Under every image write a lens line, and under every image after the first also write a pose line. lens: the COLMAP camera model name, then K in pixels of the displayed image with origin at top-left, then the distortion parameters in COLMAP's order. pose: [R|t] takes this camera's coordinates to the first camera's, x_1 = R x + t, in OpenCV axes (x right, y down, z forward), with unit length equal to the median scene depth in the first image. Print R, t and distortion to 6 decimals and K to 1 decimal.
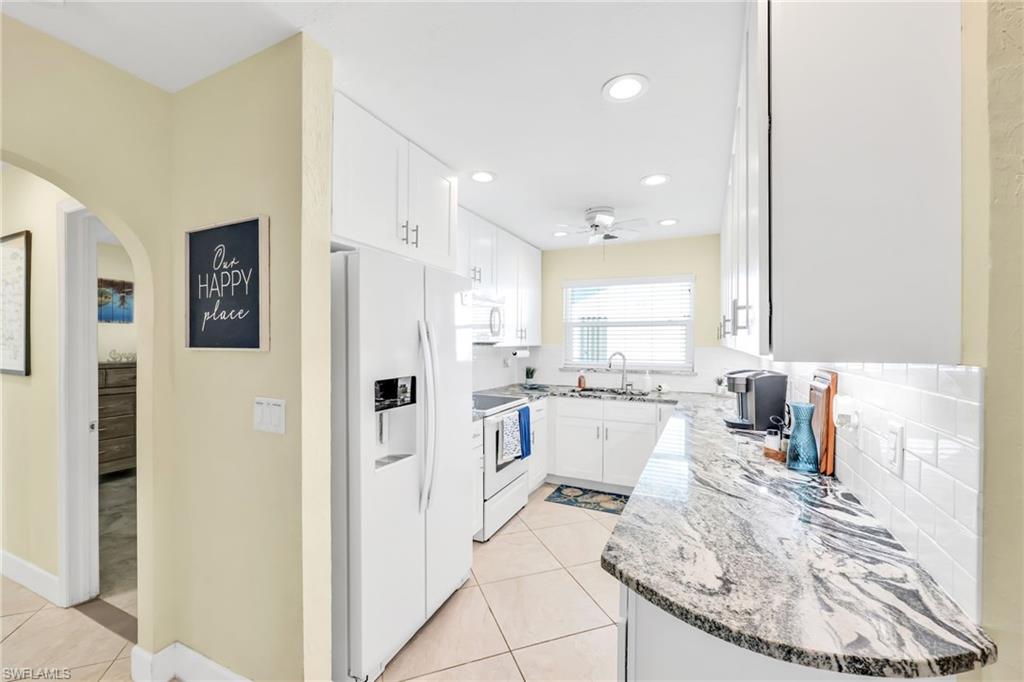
lens RADIAL K [[413.0, 0, 513.2], [0, 413.0, 340.4], [0, 0, 1]] dist [0.002473, 0.000063]
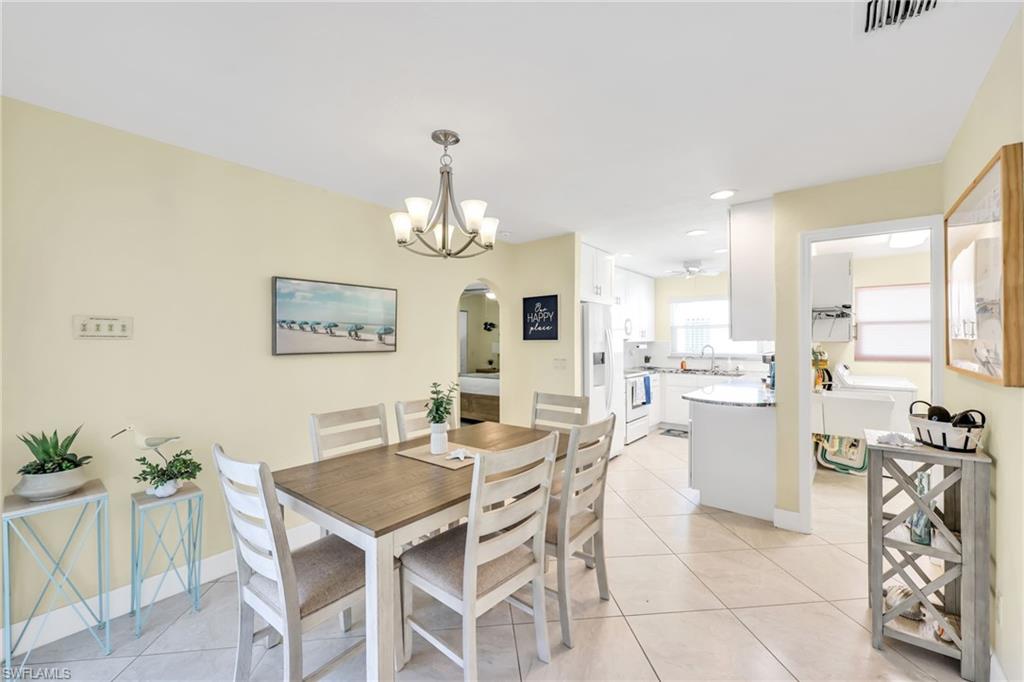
lens RADIAL K [[413.0, 0, 513.2], [0, 413.0, 340.4], [0, 0, 1]] dist [0.002473, 0.000063]
pose [[0.971295, -0.005014, -0.237826, -0.093401], [0.005032, 0.999987, -0.000531, 0.008263], [0.237825, -0.000681, 0.971308, -0.731478]]
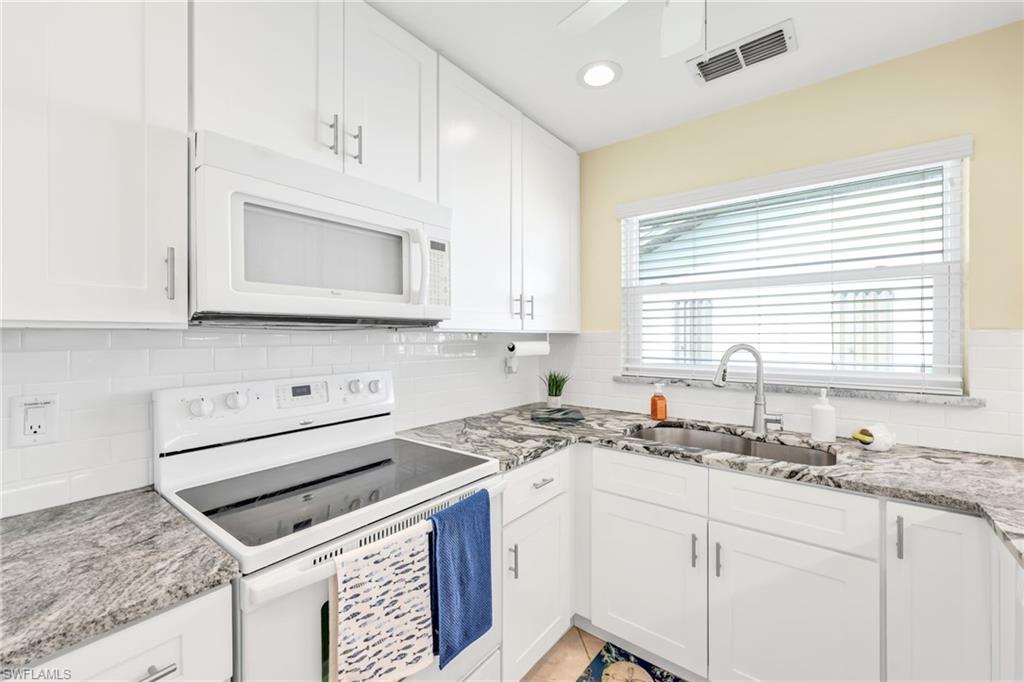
lens RADIAL K [[406.3, 0, 514.1], [0, 406.3, 337.2], [0, 0, 1]] dist [0.002026, 0.000101]
pose [[0.974398, -0.005479, -0.224765, 0.128070], [0.005867, 0.999982, 0.001060, 0.021370], [0.224755, -0.002351, 0.974412, 0.591741]]
